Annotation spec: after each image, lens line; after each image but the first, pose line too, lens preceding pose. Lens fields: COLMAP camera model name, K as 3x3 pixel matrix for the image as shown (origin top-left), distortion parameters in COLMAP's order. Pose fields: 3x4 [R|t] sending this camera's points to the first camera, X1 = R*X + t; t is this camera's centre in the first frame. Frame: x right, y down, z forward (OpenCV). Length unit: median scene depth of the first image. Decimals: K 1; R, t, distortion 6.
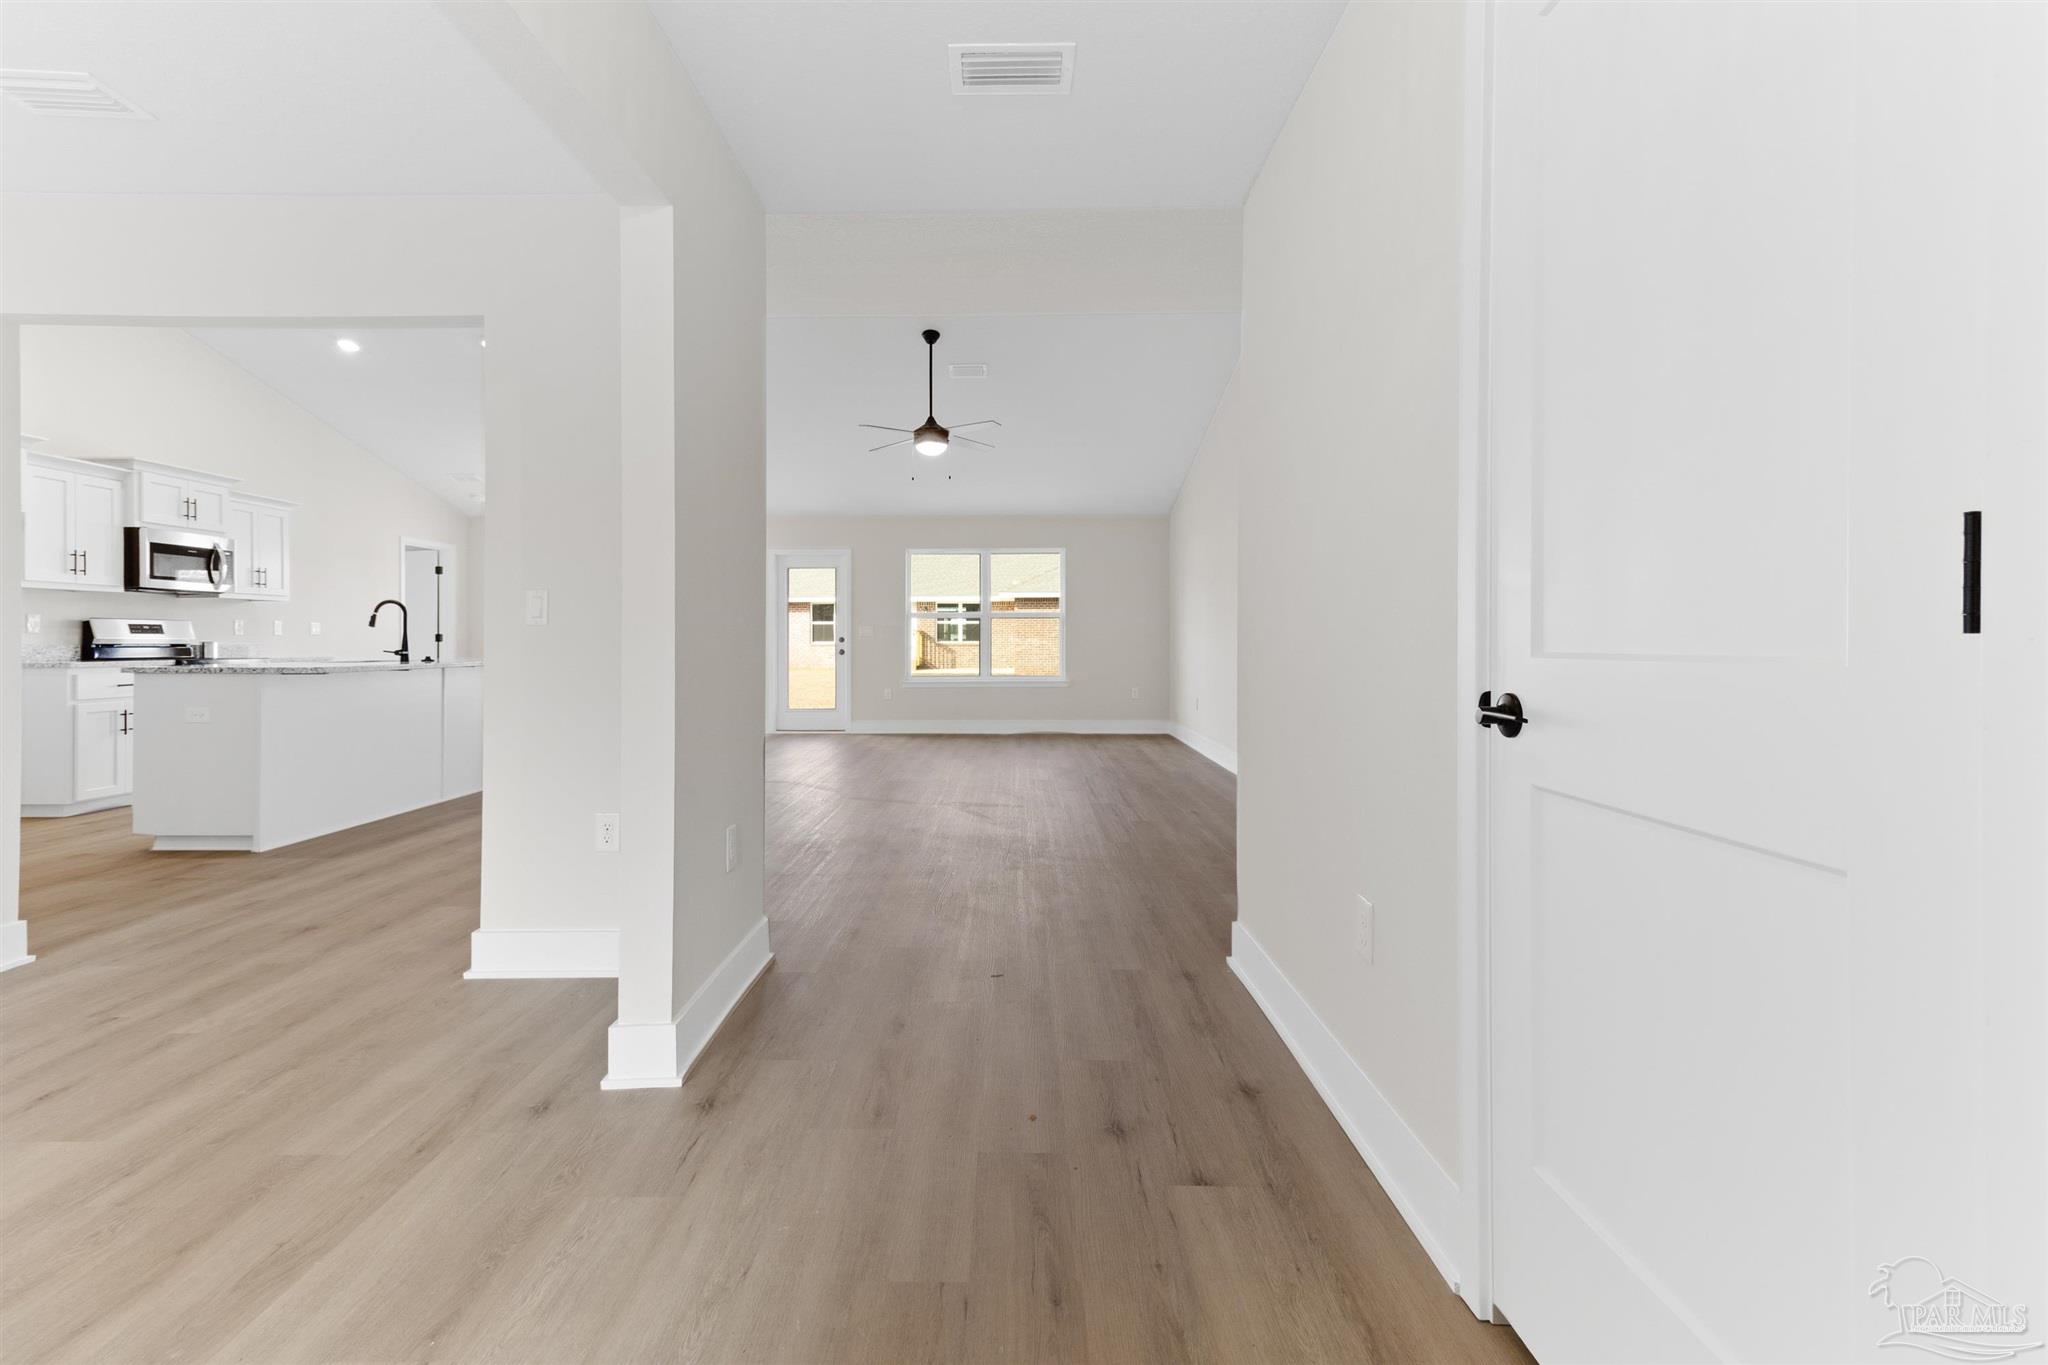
lens RADIAL K [[946.4, 0, 1022.6], [0, 946.4, 664.1], [0, 0, 1]] dist [-0.000771, -0.000122]
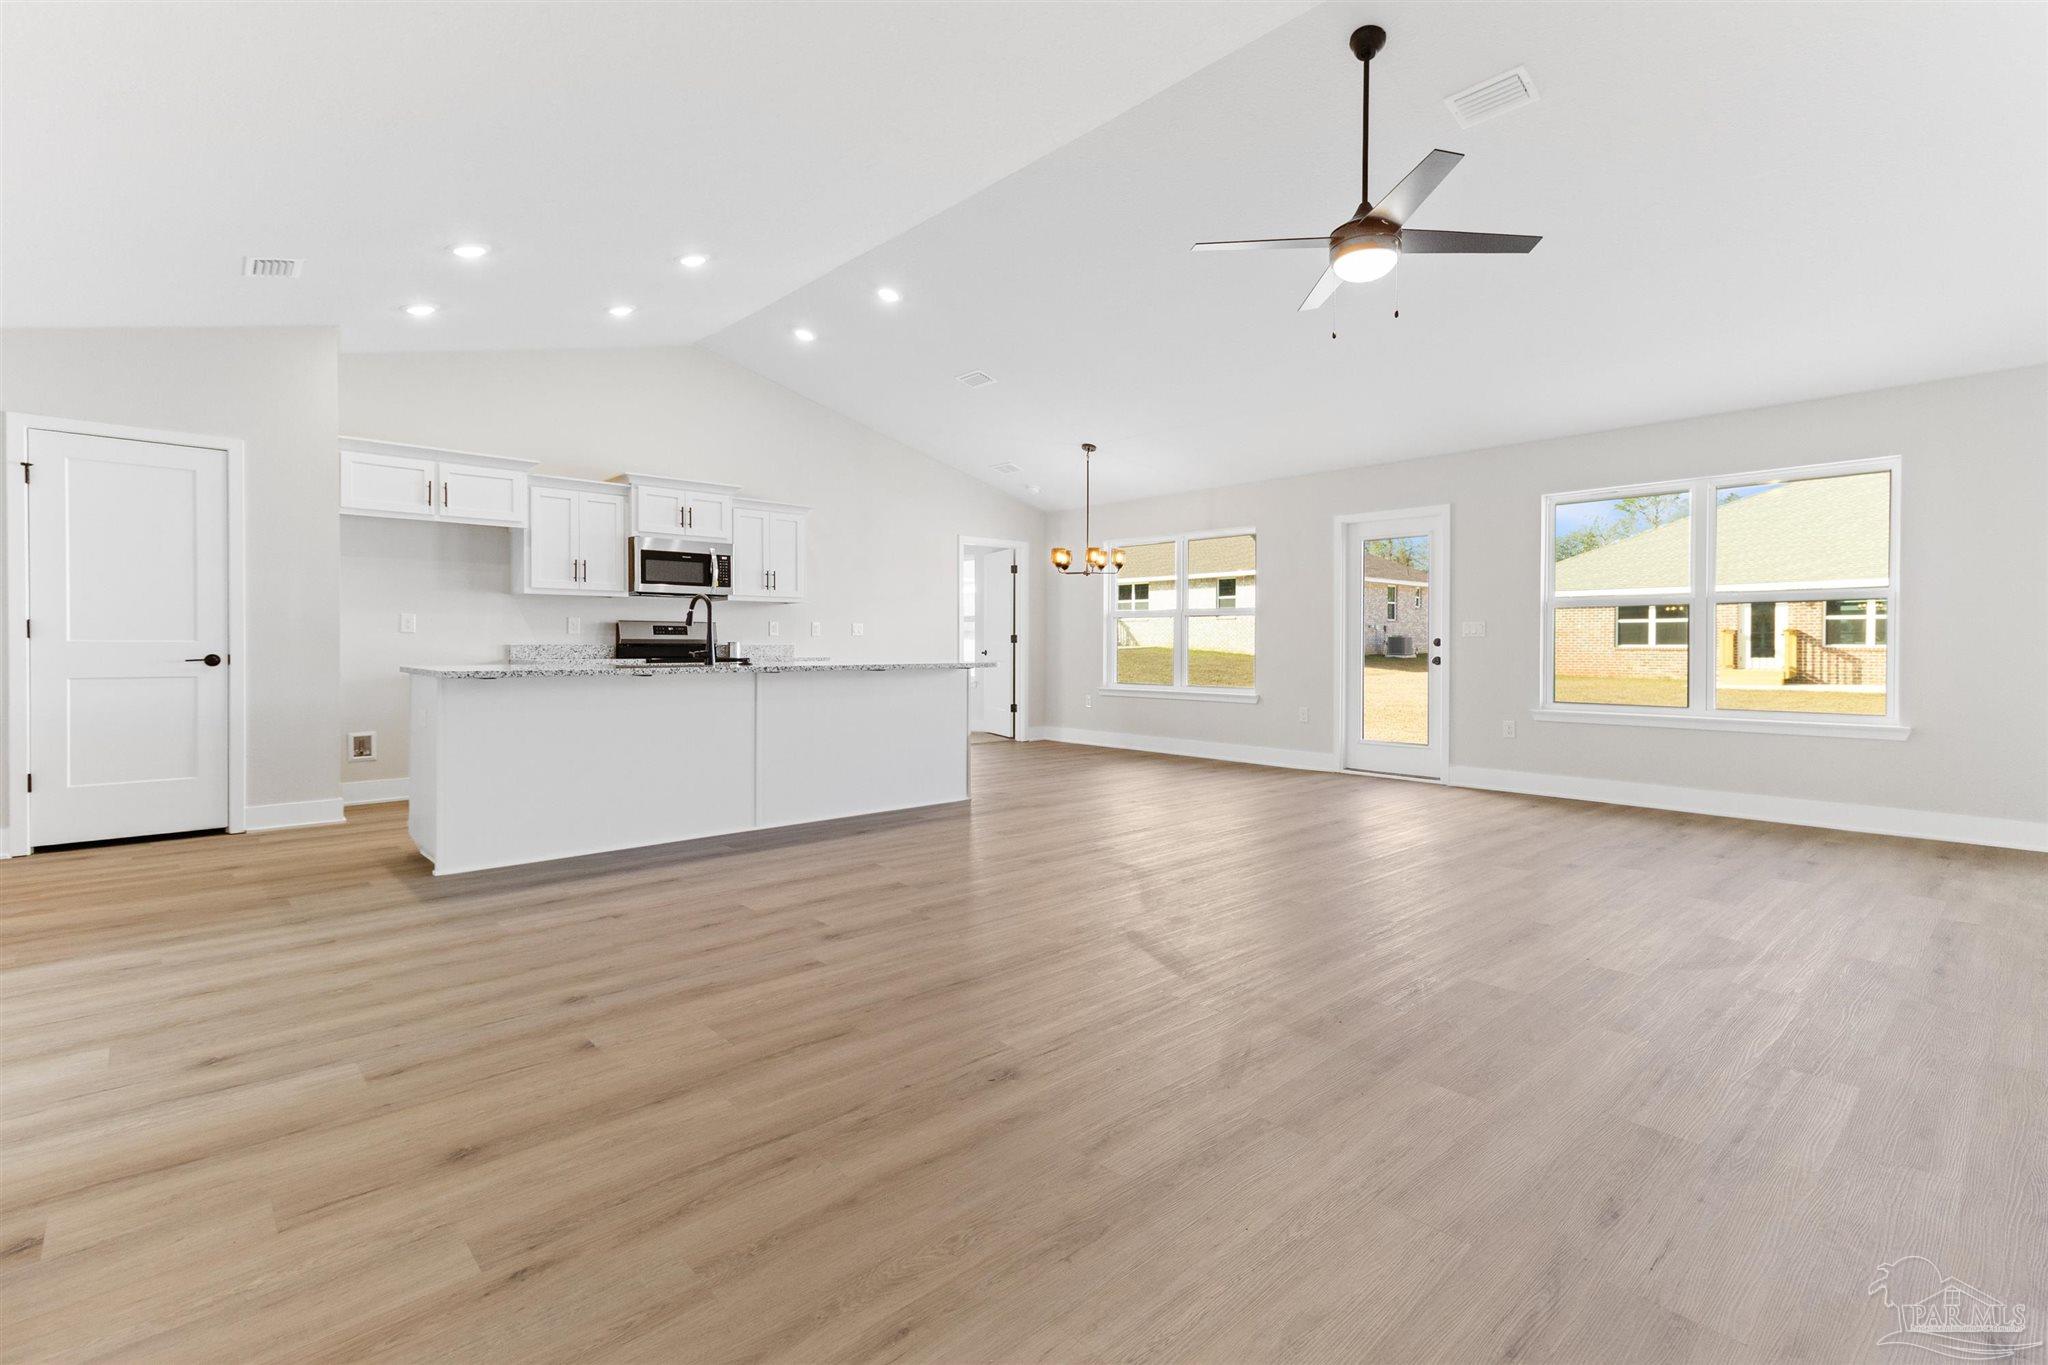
lens RADIAL K [[946.4, 0, 1024.2], [0, 946.4, 673.9], [0, 0, 1]] dist [-0.000771, -0.000122]
pose [[0.676675, 0.027529, -0.735767, 0.149391], [-0.021477, 0.999614, 0.017648, -0.012322], [0.735968, 0.003860, 0.677005, 0.483618]]
